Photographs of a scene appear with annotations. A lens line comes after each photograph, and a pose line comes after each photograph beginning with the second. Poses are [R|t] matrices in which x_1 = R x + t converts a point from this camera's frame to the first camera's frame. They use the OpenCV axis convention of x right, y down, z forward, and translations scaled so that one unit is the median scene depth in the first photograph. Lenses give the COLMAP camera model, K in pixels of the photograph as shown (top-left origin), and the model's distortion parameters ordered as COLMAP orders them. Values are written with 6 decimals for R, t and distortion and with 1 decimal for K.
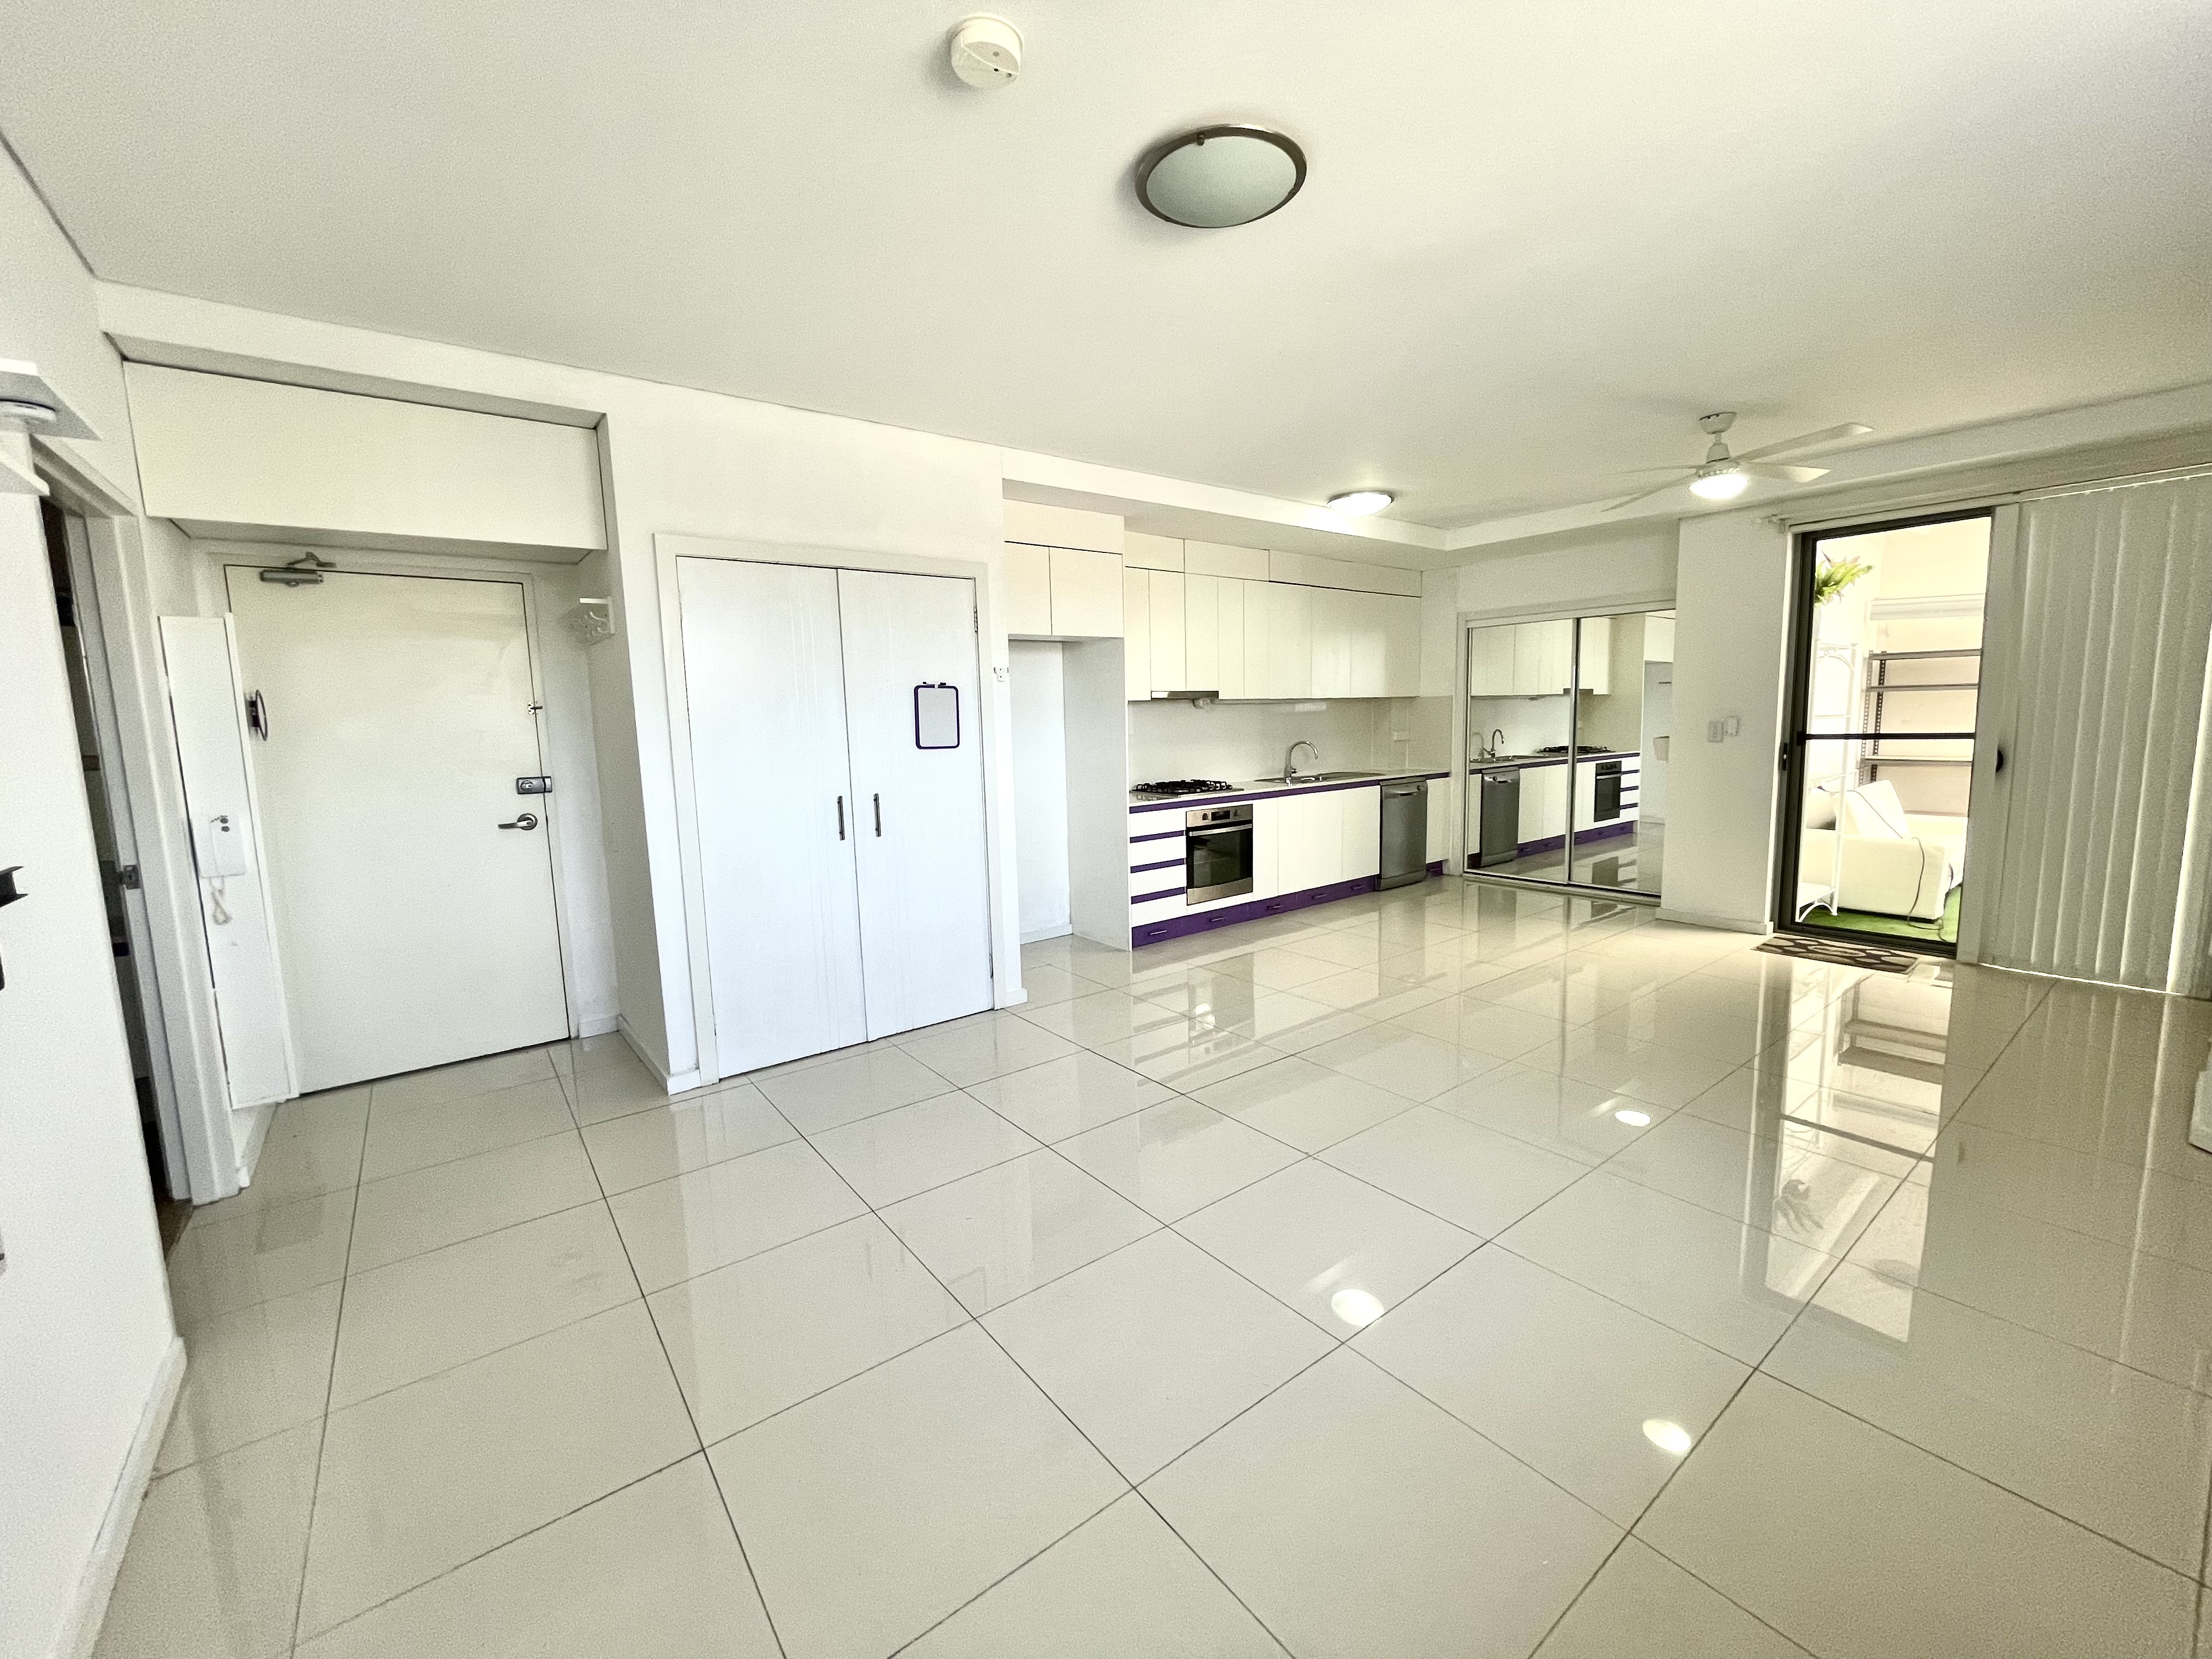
lens RADIAL K [[898.3, 0, 1102.7], [0, 898.3, 820.6], [0, 0, 1]] dist [-0.037932, -0.000121]
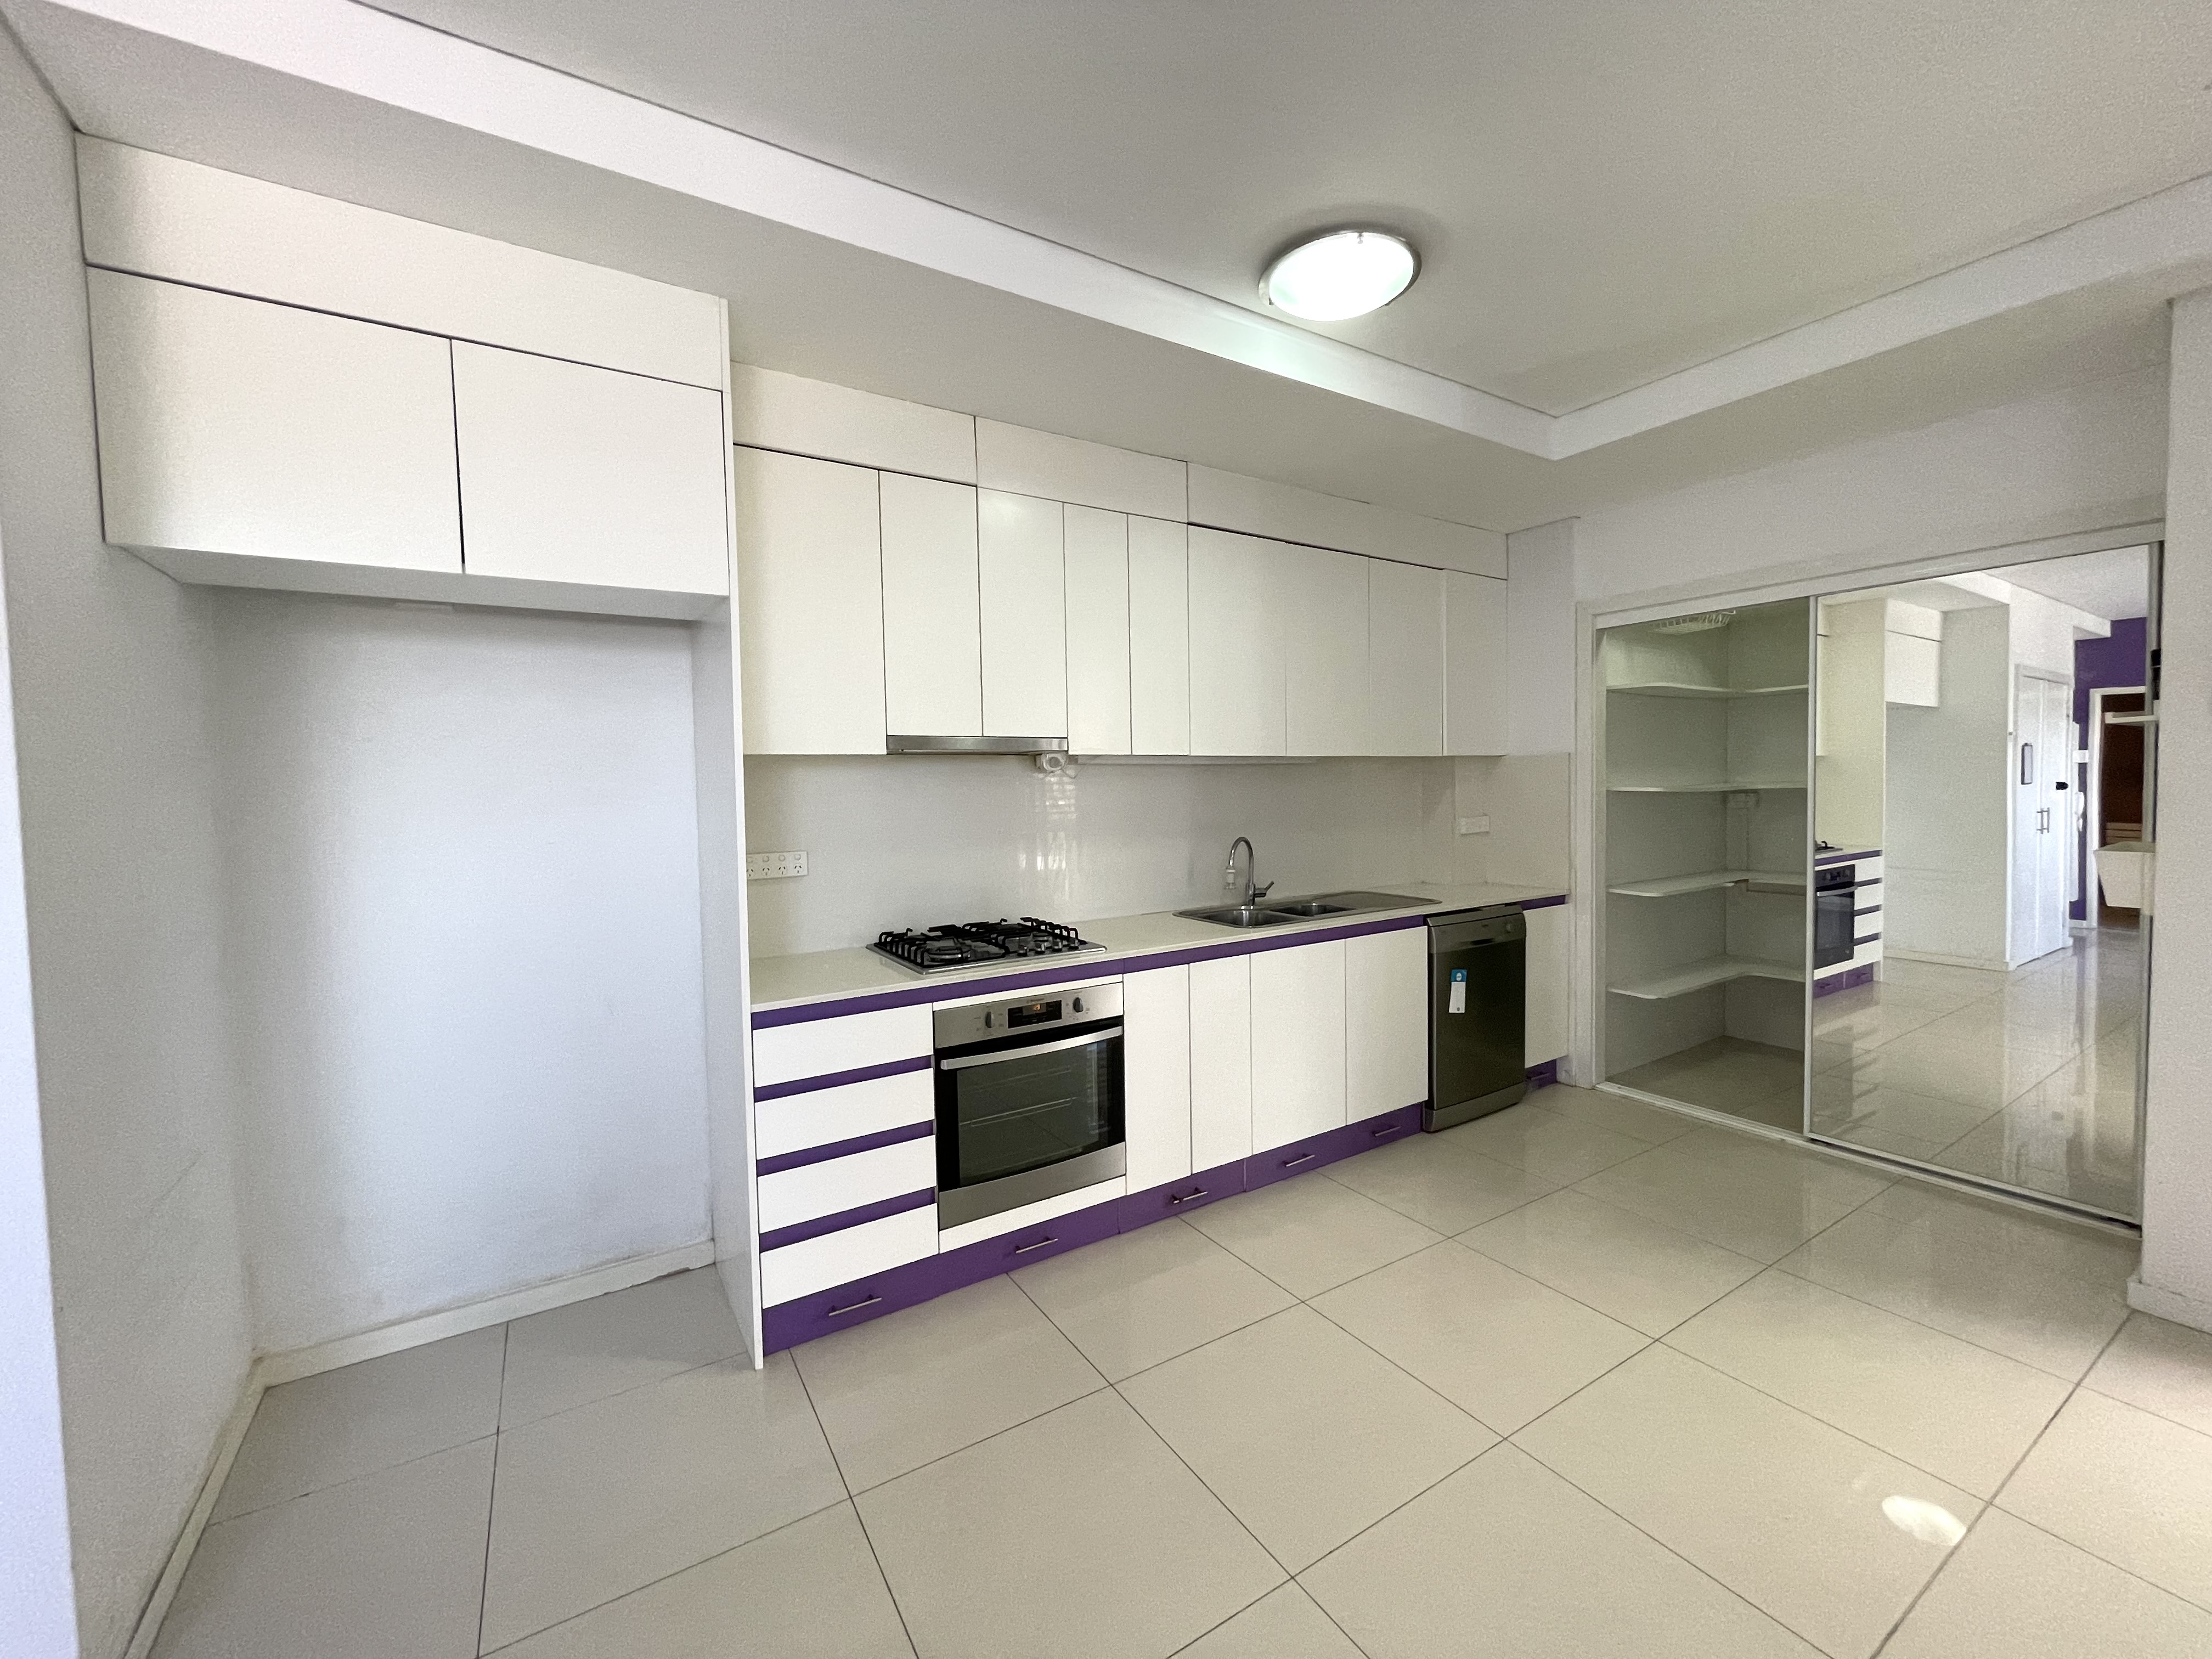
lens RADIAL K [[898.3, 0, 1111.5], [0, 898.3, 832.5], [0, 0, 1]] dist [-0.037932, -0.000121]
pose [[0.996087, 0.004544, -0.088256, 0.197726], [-0.011081, 0.997217, -0.073723, -0.059365], [0.087675, 0.074413, 0.993366, 0.536677]]
